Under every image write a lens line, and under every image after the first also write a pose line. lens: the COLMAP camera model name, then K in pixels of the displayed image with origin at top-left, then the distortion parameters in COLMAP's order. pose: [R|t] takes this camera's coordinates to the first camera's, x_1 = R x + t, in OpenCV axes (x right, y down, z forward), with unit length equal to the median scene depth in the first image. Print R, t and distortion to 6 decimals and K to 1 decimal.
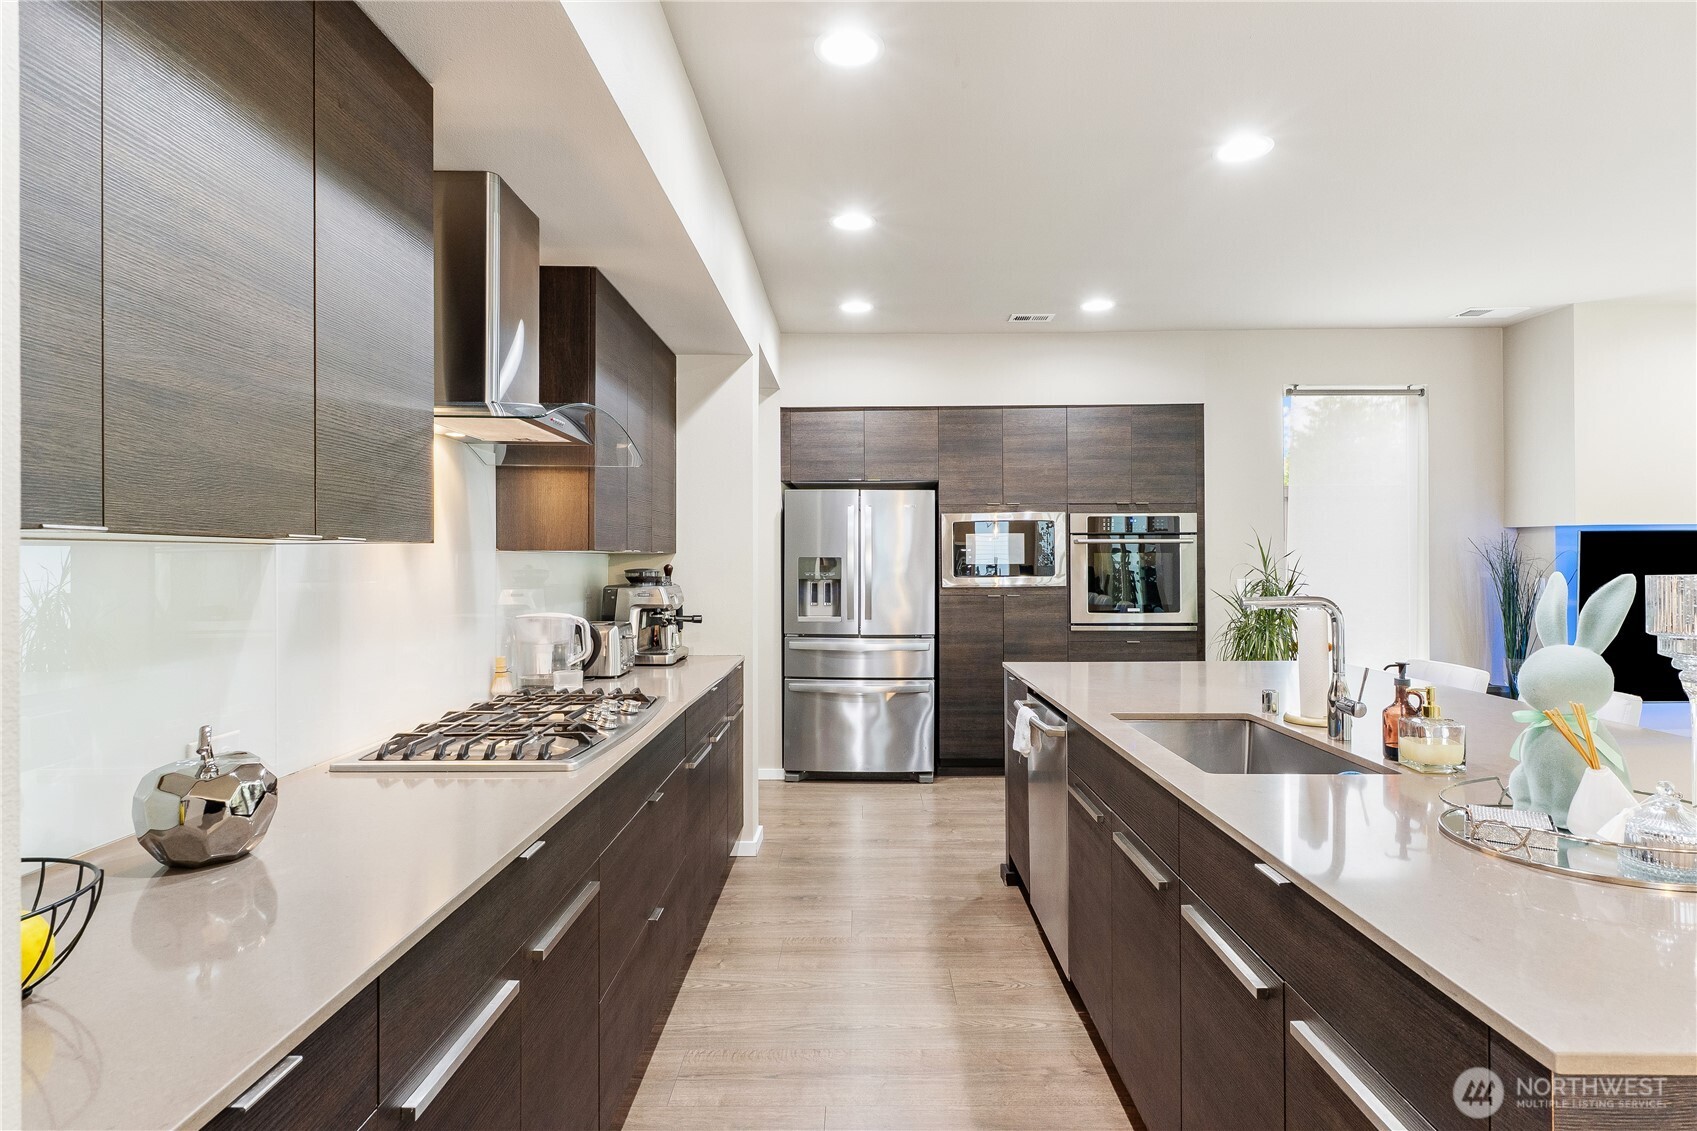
lens RADIAL K [[879.6, 0, 849.6], [0, 879.6, 563.6], [0, 0, 1]] dist [-0.004724, -0.000739]
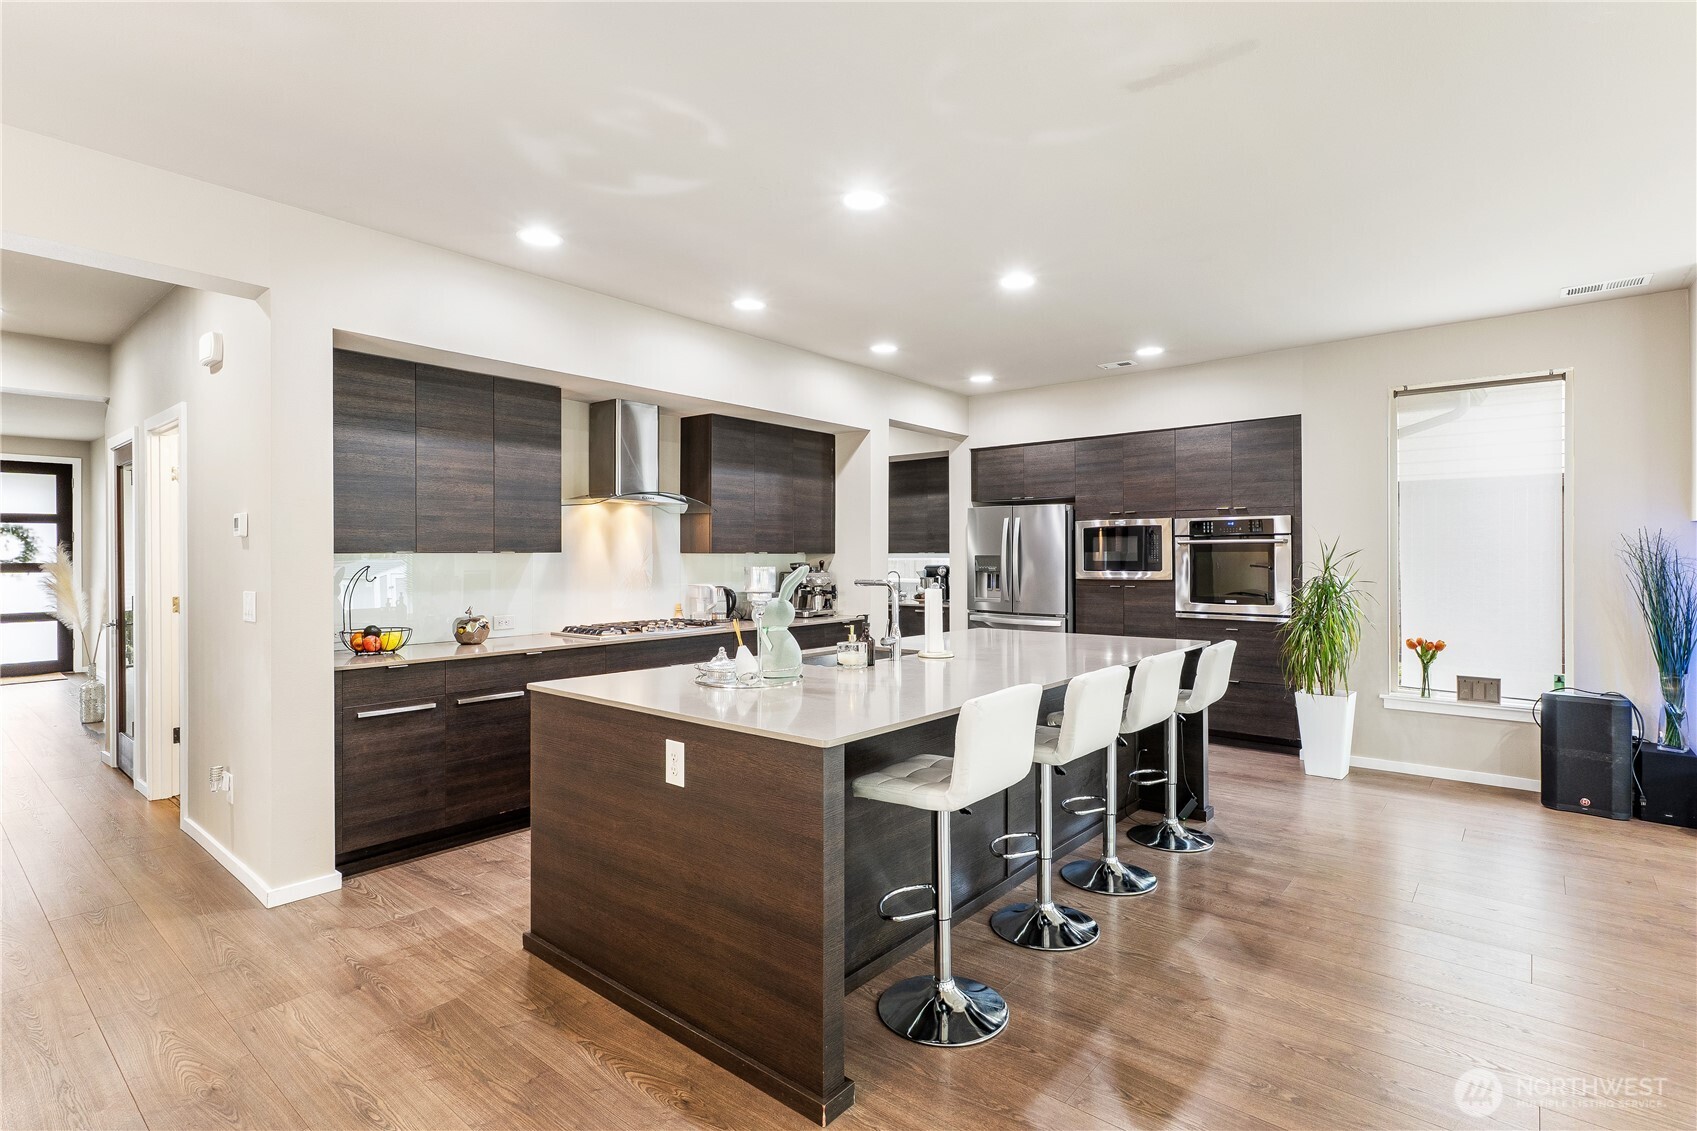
lens RADIAL K [[819.3, 0, 858.5], [0, 819.3, 565.4], [0, 0, 1]] dist [-0.003114, 0.000790]
pose [[0.776071, 0.007816, -0.630597, 0.618807], [-0.002421, 0.999953, 0.009415, -0.003222], [0.630641, -0.005780, 0.776053, -0.135094]]
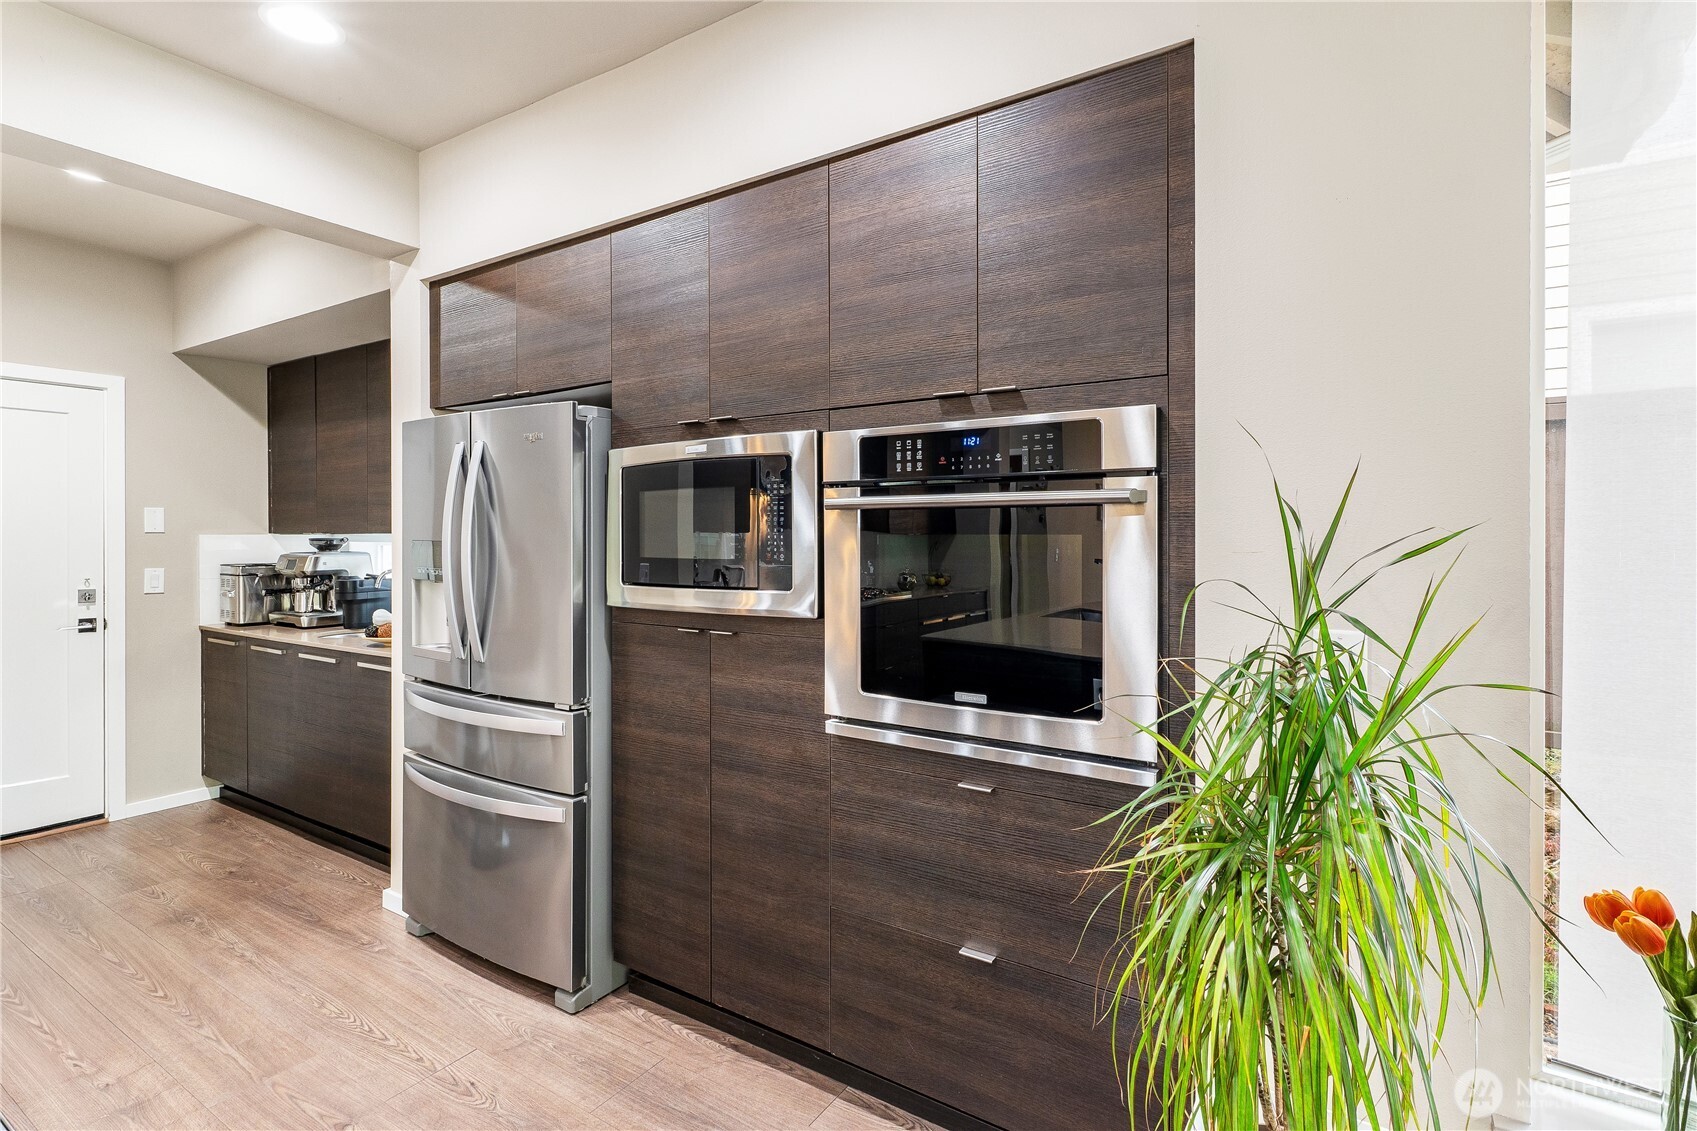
lens RADIAL K [[819.3, 0, 864.7], [0, 819.3, 550.8], [0, 0, 1]] dist [-0.003114, 0.000790]
pose [[0.846720, 0.013104, -0.531877, 0.459347], [-0.011228, 0.999914, 0.006761, -0.007163], [0.531920, 0.000247, 0.846795, 0.701445]]
